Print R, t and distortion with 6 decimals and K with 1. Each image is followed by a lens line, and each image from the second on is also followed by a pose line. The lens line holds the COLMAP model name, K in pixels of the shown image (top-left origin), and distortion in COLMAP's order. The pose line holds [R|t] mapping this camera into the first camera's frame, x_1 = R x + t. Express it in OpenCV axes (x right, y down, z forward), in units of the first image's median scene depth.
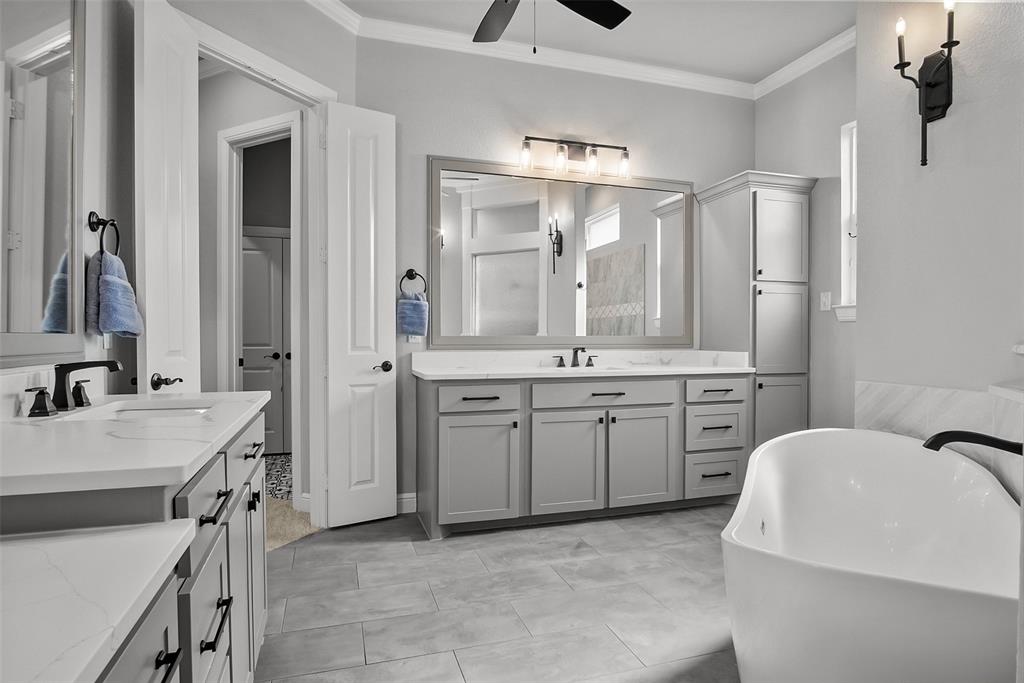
lens RADIAL K [[540.8, 0, 494.3], [0, 540.8, 347.4], [0, 0, 1]] dist [-0.000460, 0.000032]
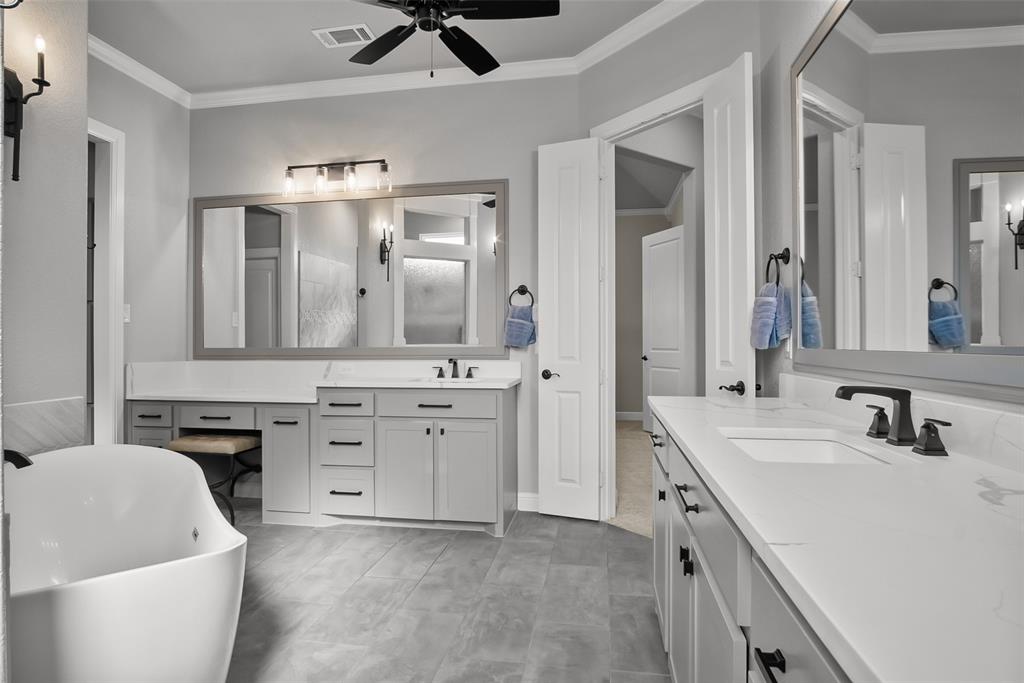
lens RADIAL K [[555.1, 0, 510.5], [0, 555.1, 344.4], [0, 0, 1]] dist [-0.024439, 0.001393]
pose [[-0.440777, -0.009417, -0.897567, 0.875598], [-0.005439, 0.999955, -0.007821, -0.010155], [0.897600, 0.001435, -0.440808, 1.496121]]
